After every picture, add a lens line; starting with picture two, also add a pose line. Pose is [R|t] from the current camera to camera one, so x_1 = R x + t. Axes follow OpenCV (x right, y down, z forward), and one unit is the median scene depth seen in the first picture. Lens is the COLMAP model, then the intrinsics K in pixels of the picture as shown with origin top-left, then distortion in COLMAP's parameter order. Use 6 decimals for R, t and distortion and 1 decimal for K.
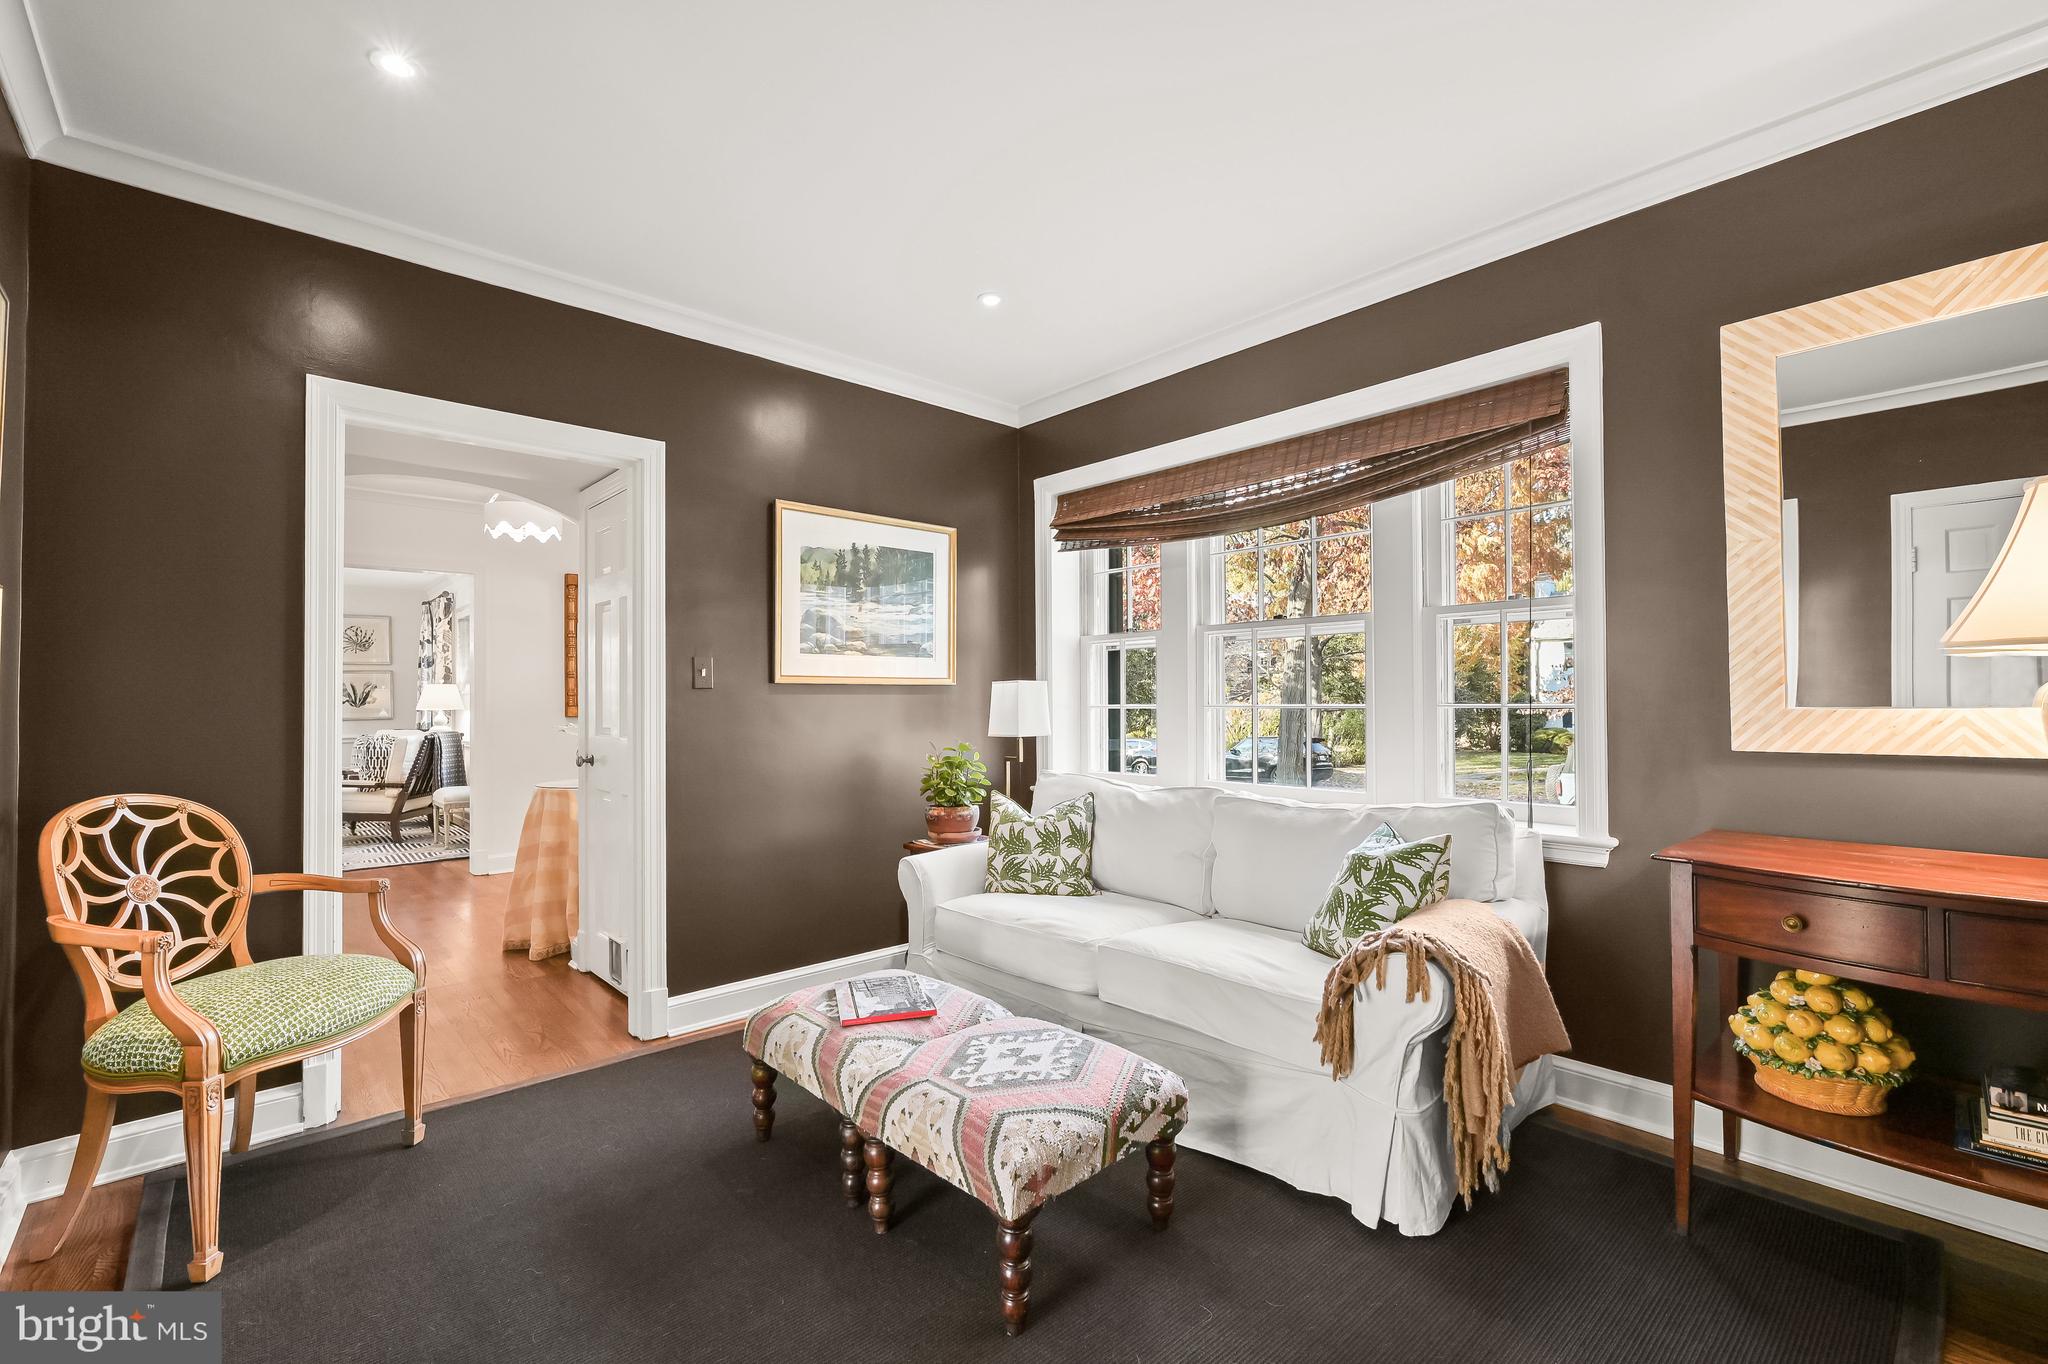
lens RADIAL K [[881.4, 0, 1024.5], [0, 881.4, 701.0], [0, 0, 1]] dist [0.000323, 0.000042]
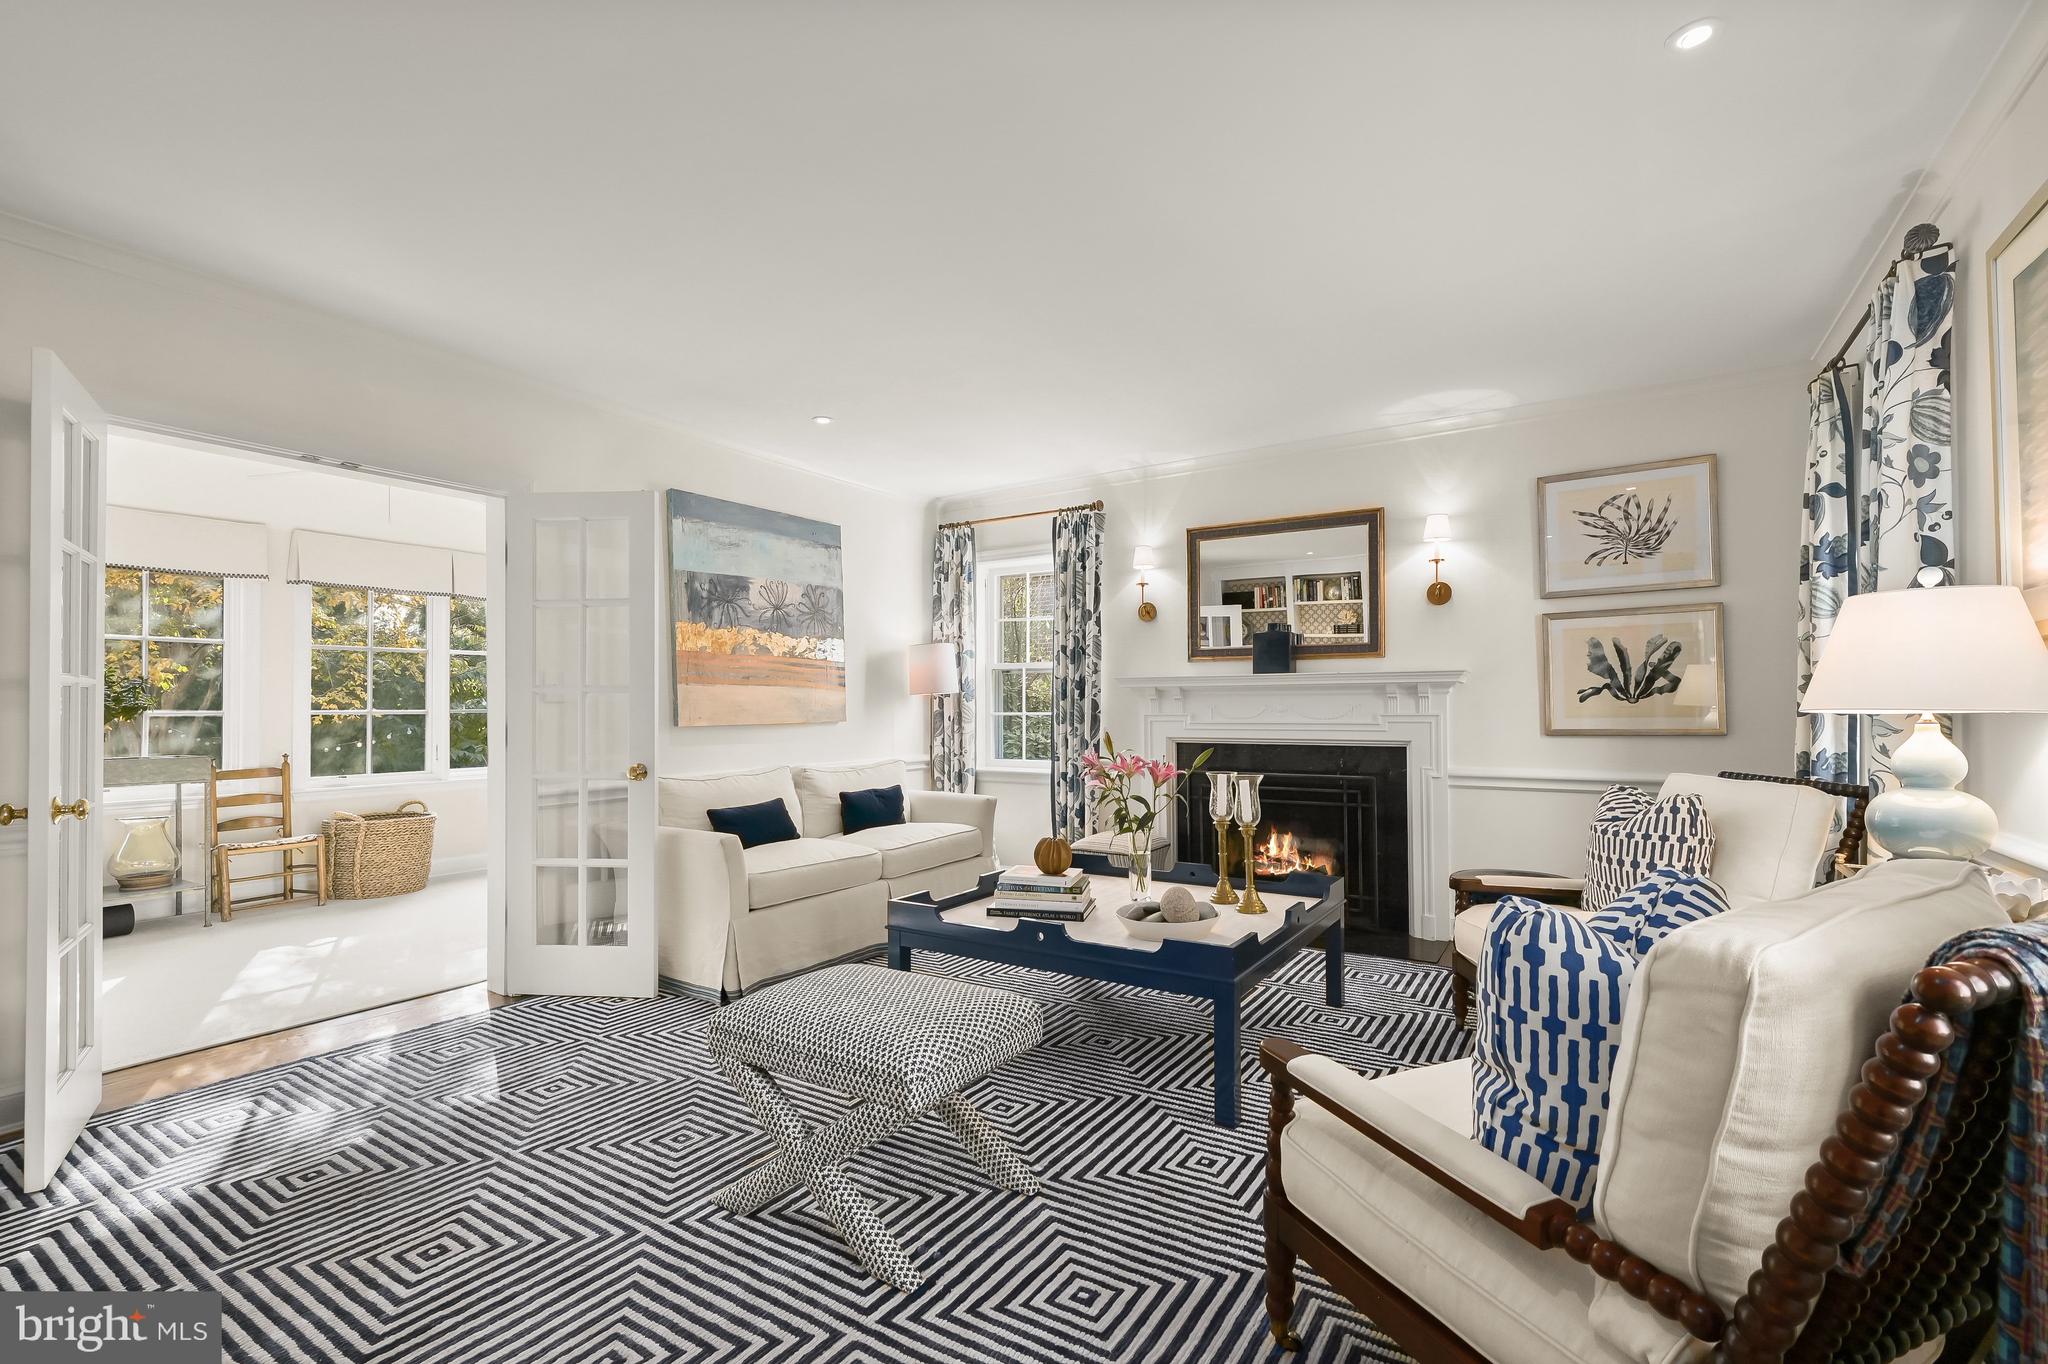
lens RADIAL K [[915.0, 0, 1027.4], [0, 915.0, 708.1], [0, 0, 1]] dist [-0.000429, 0.000140]
pose [[0.272023, 0.000032, -0.962291, -0.645253], [0.008827, 0.999958, 0.002528, 0.008241], [0.962250, -0.009181, 0.272012, 0.928368]]
